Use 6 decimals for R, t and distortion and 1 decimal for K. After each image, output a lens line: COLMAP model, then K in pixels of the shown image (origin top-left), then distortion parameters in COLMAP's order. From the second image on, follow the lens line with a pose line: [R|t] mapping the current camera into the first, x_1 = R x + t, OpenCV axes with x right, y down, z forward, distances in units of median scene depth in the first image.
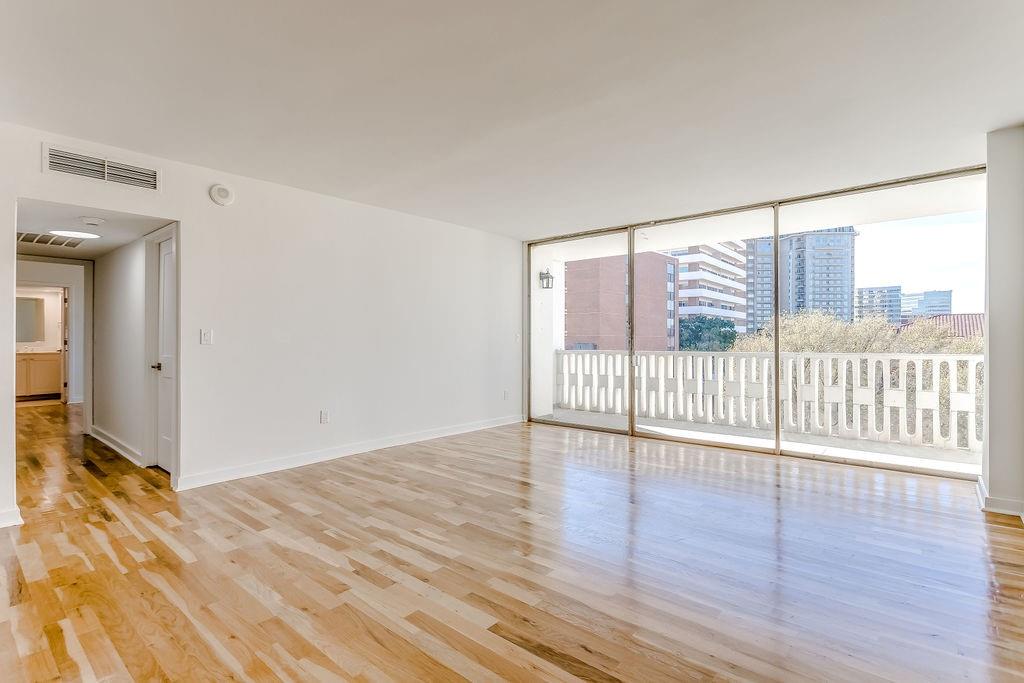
lens RADIAL K [[493.0, 0, 510.6], [0, 493.0, 332.3], [0, 0, 1]] dist [0.013938, -0.007949]
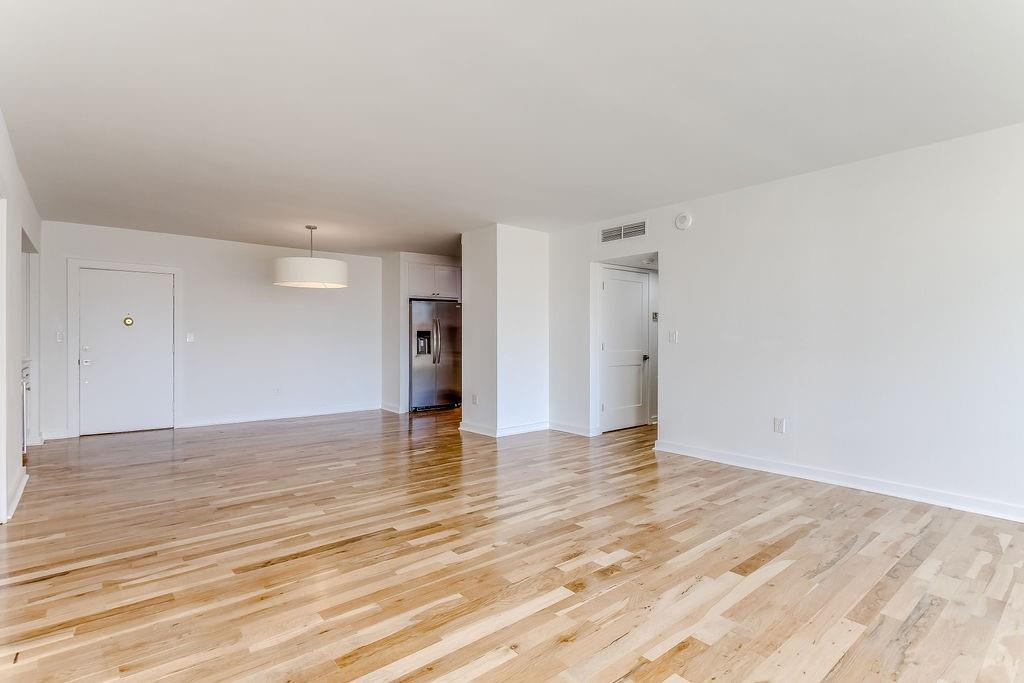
lens RADIAL K [[493.0, 0, 508.0], [0, 493.0, 335.2], [0, 0, 1]] dist [0.013938, -0.007949]
pose [[-0.163901, -0.005696, -0.986460, 0.565611], [0.011431, 0.999905, -0.007673, 0.011224], [0.986411, -0.012534, -0.163821, 0.652480]]
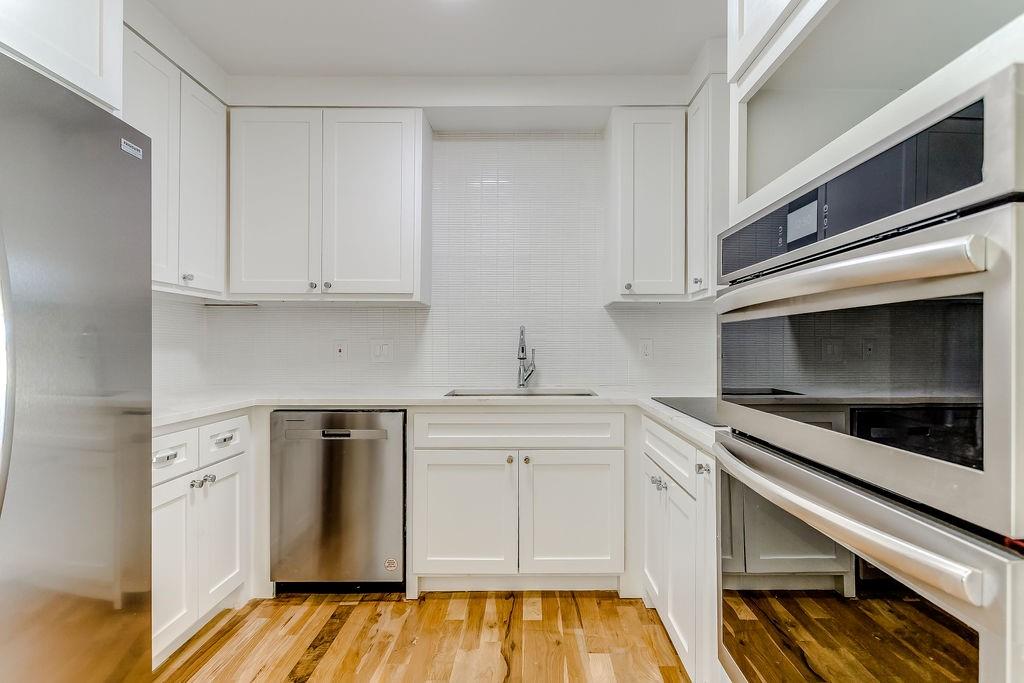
lens RADIAL K [[493.0, 0, 526.3], [0, 493.0, 347.1], [0, 0, 1]] dist [0.013938, -0.007949]
pose [[0.651894, 0.004883, -0.758294, -0.719024], [0.007092, 0.999896, 0.012536, 0.006743], [0.758277, -0.013550, 0.651792, 0.192590]]
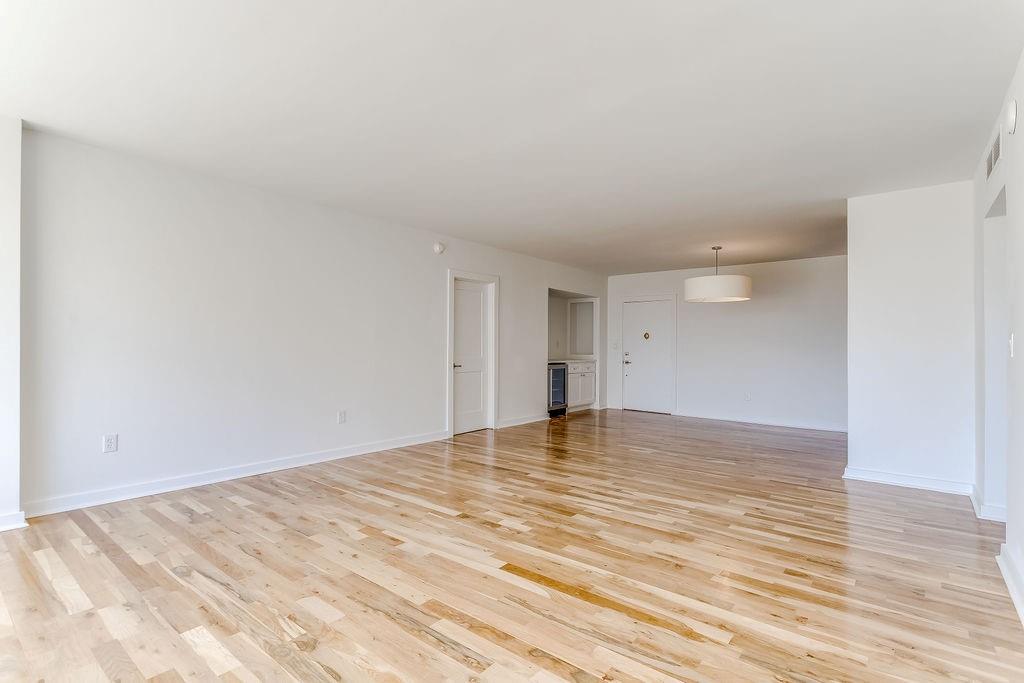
lens RADIAL K [[493.0, 0, 512.5], [0, 493.0, 345.1], [0, 0, 1]] dist [0.013938, -0.007949]
pose [[-0.999358, -0.005658, -0.035369, 0.048901], [-0.005056, 0.999841, -0.017092, 0.020779], [0.035461, -0.016902, -0.999228, 1.327890]]
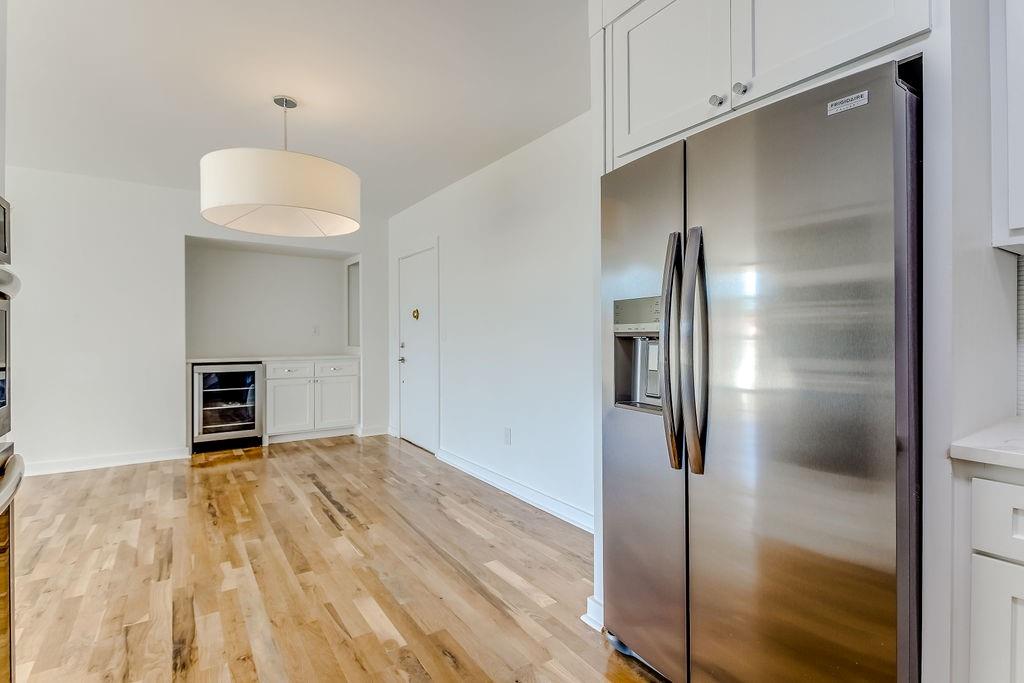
lens RADIAL K [[493.0, 0, 508.9], [0, 493.0, 332.2], [0, 0, 1]] dist [0.013938, -0.007949]
pose [[-0.963930, 0.007352, 0.266053, -0.985508], [0.003275, 0.999870, -0.015765, 0.008841], [-0.266134, -0.014326, -0.963830, 0.475900]]
